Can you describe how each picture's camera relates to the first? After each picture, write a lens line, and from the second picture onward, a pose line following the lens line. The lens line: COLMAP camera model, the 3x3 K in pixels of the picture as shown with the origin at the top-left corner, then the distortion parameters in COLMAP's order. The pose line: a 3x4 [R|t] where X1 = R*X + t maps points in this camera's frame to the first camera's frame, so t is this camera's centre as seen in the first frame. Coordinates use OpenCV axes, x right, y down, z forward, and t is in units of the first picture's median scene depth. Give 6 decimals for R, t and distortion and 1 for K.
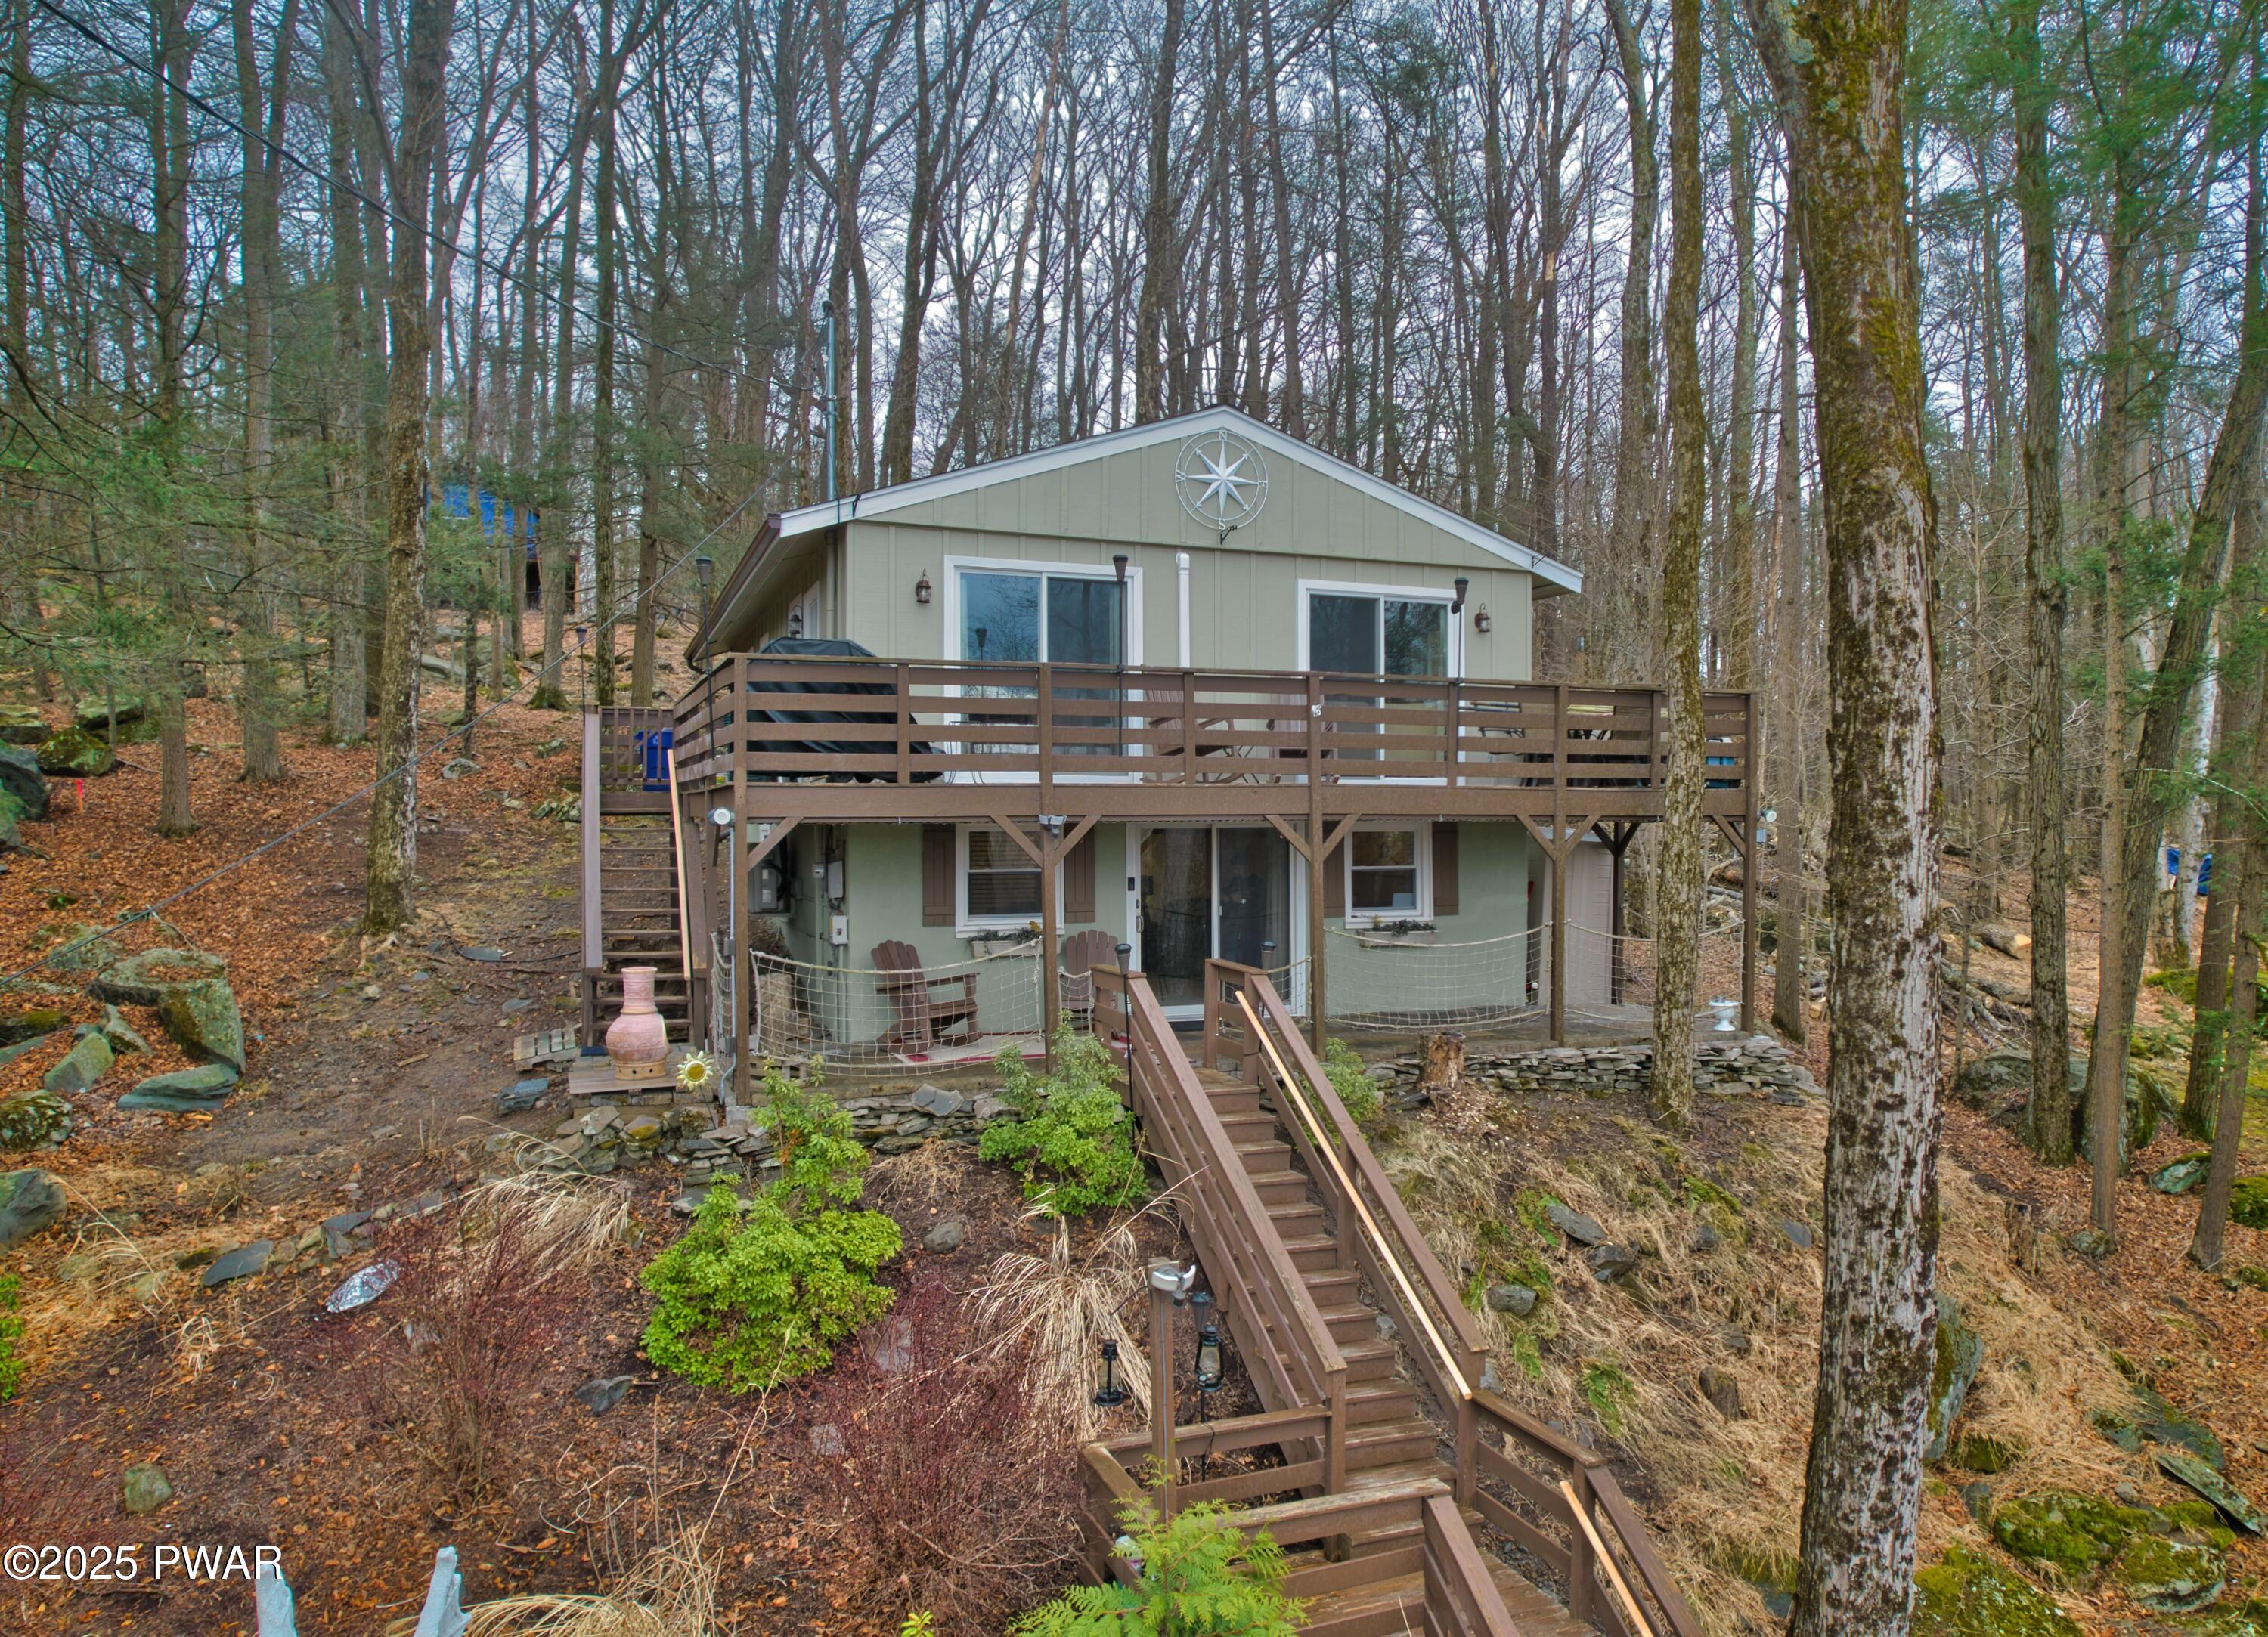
lens RADIAL K [[1563.8, 0, 1237.2], [0, 1563.8, 839.0], [0, 0, 1]] dist [-0.052898, 0.006729]
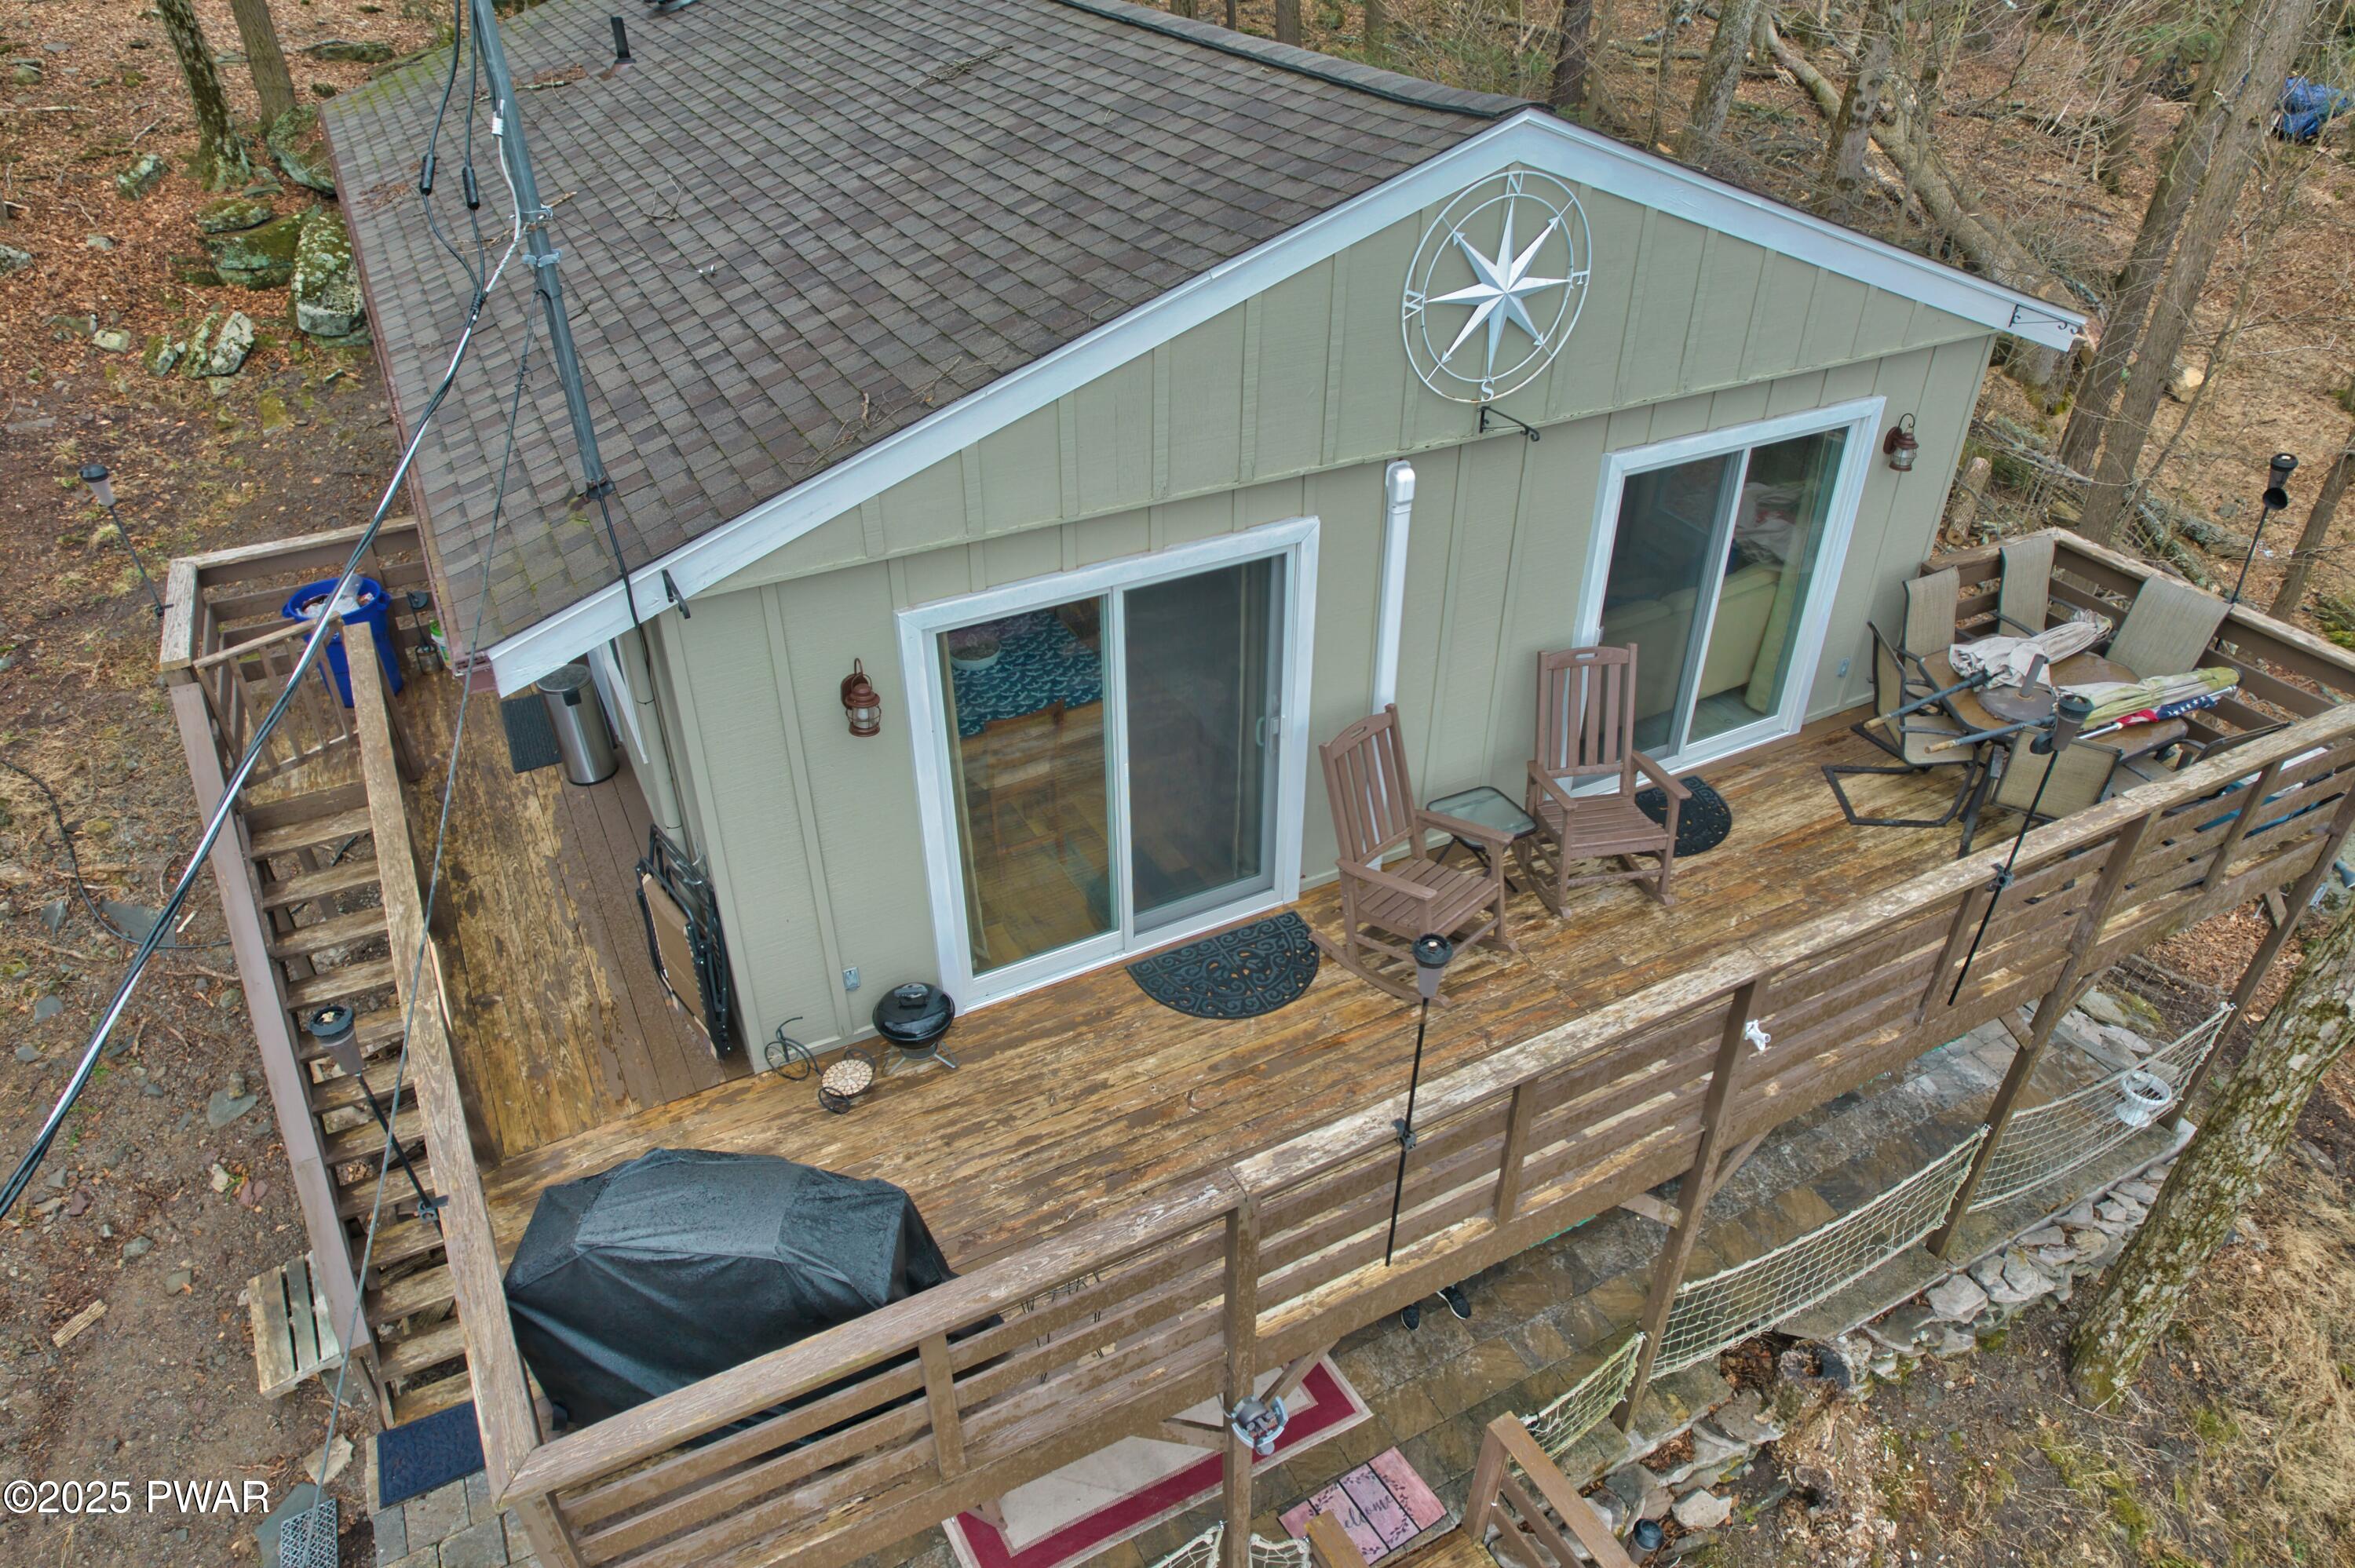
lens RADIAL K [[1505.1, 0, 1187.7], [0, 1505.1, 807.0], [0, 0, 1]] dist [-0.078846, 0.072888]
pose [[0.996207, -0.047036, 0.073202, -0.133368], [-0.002415, 0.826025, 0.563628, -0.346346], [-0.086977, -0.561667, 0.822779, 0.590591]]
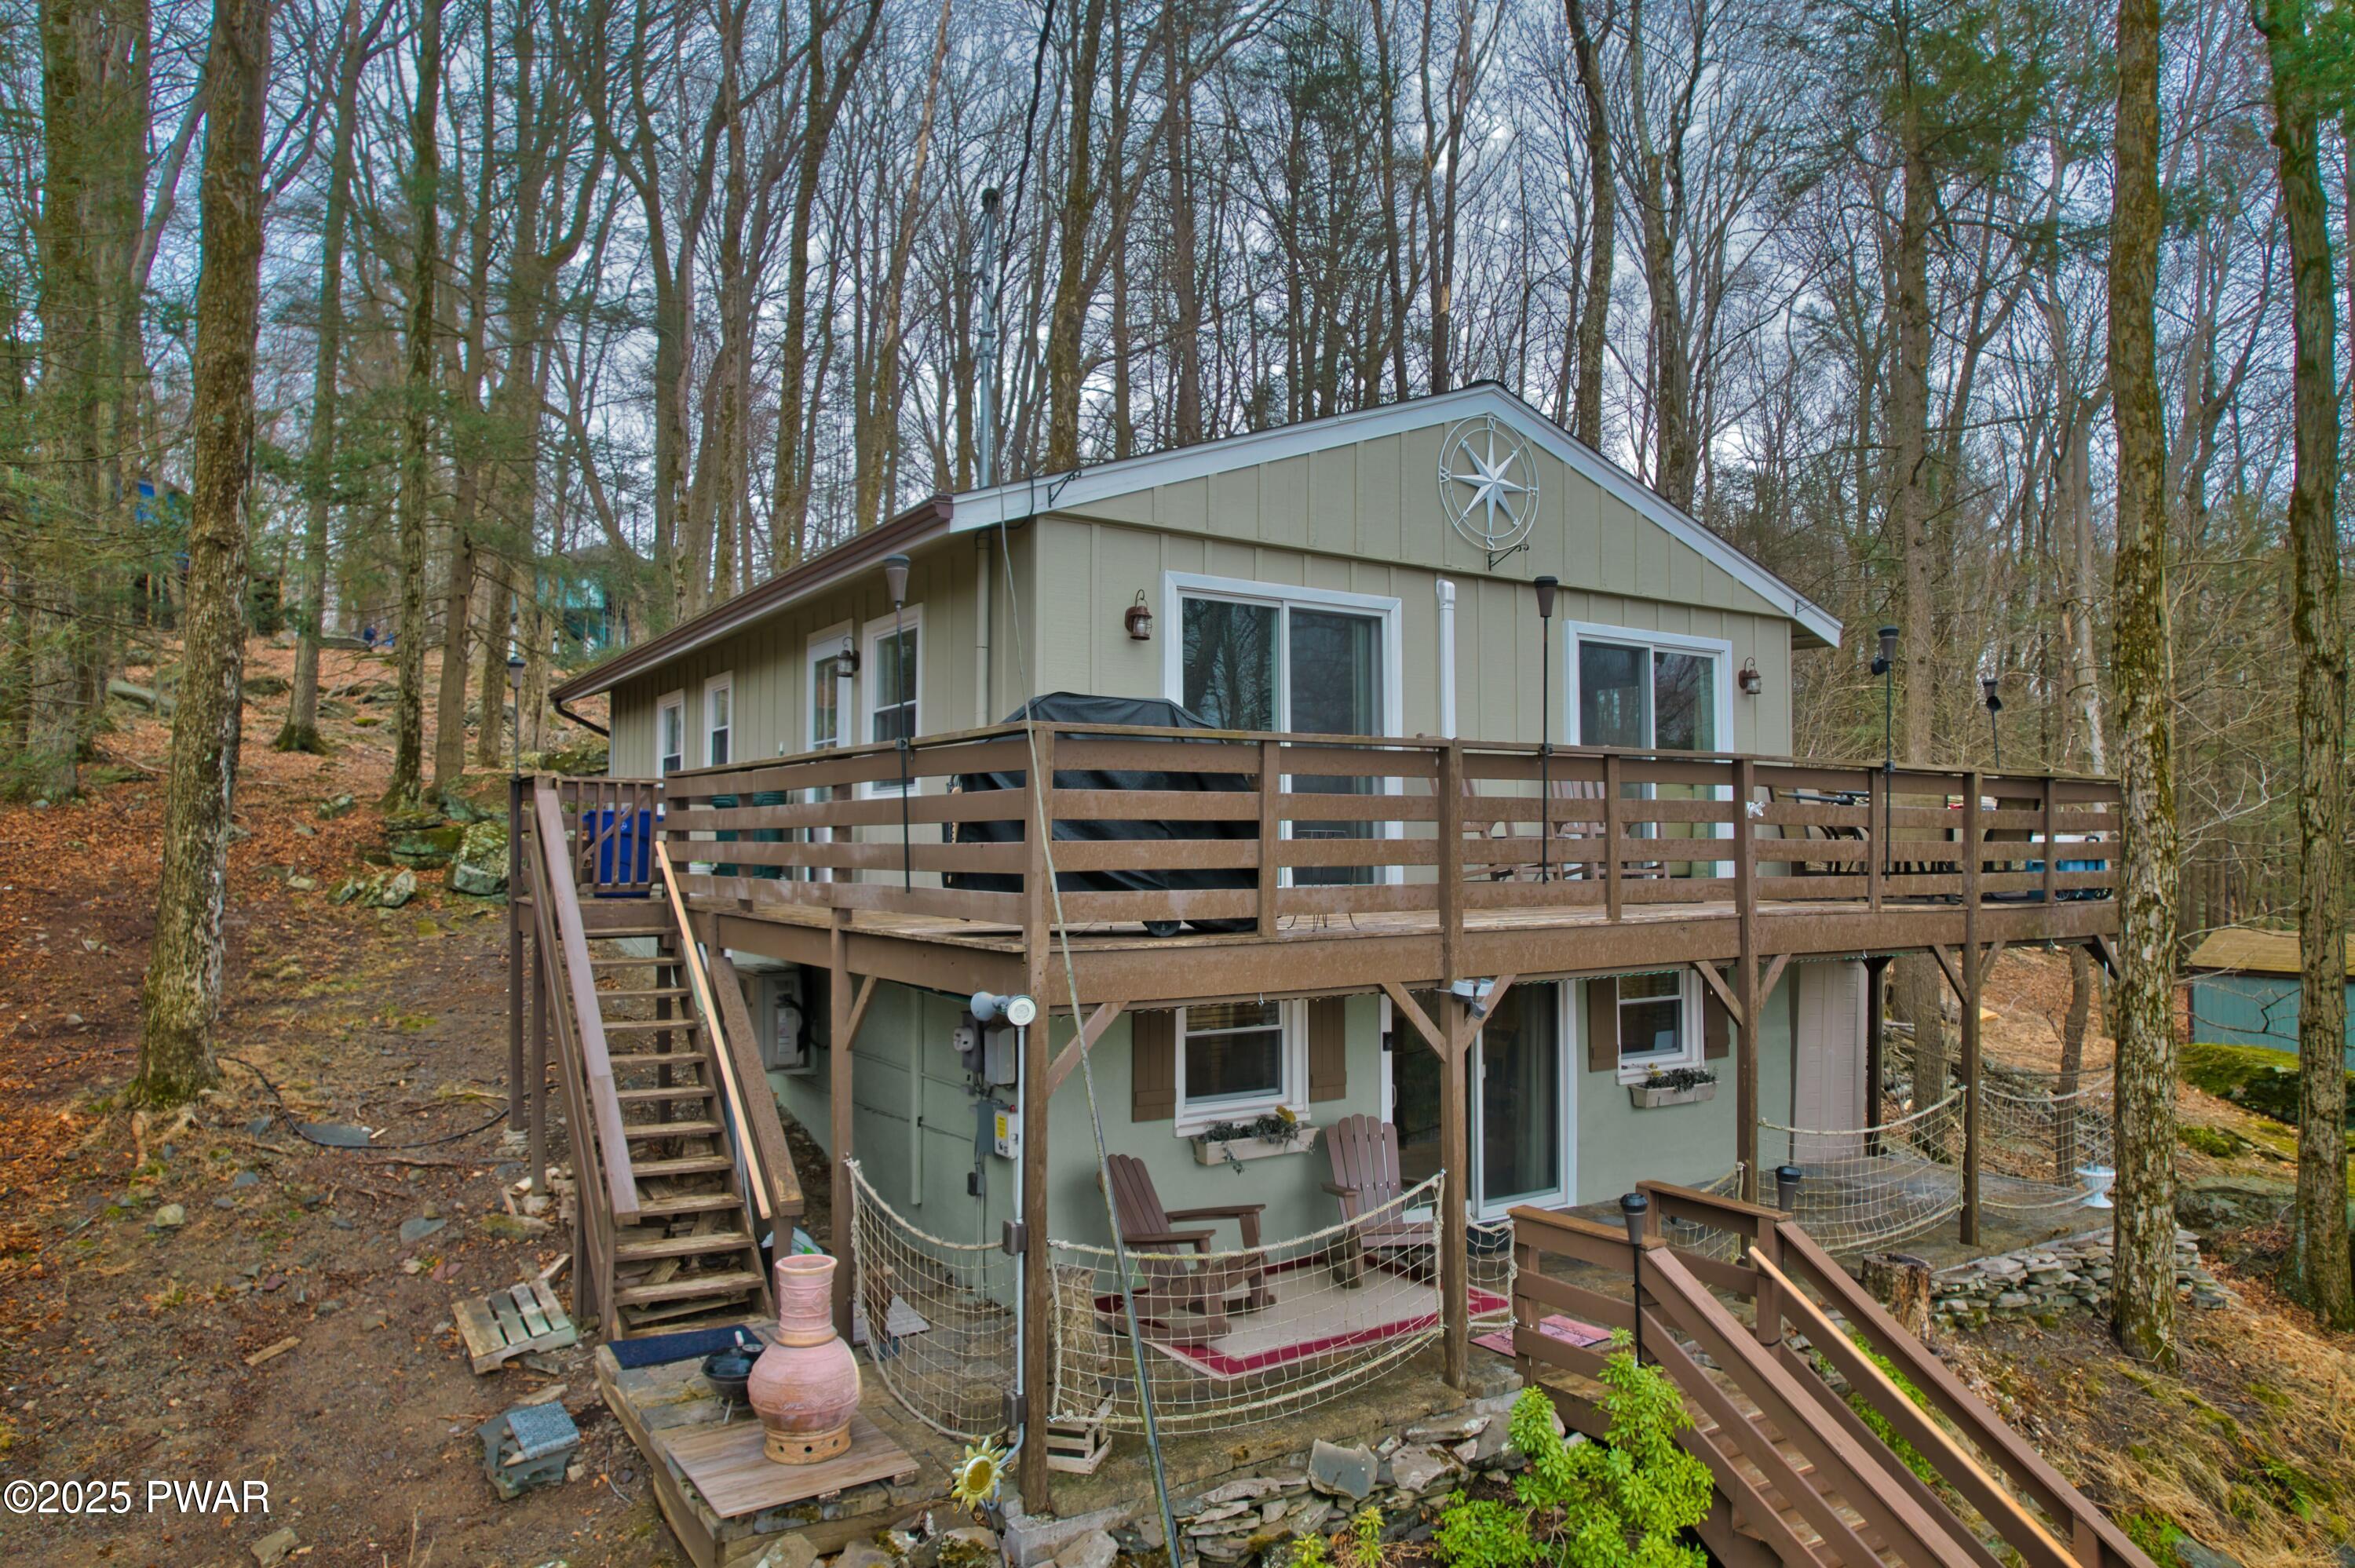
lens RADIAL K [[1505.1, 0, 1187.7], [0, 1505.1, 807.0], [0, 0, 1]] dist [-0.078846, 0.072888]
pose [[0.984615, 0.005260, 0.174657, -0.274032], [0.002000, 0.999142, -0.041365, -0.049204], [-0.174724, 0.041078, 0.983760, 0.338634]]
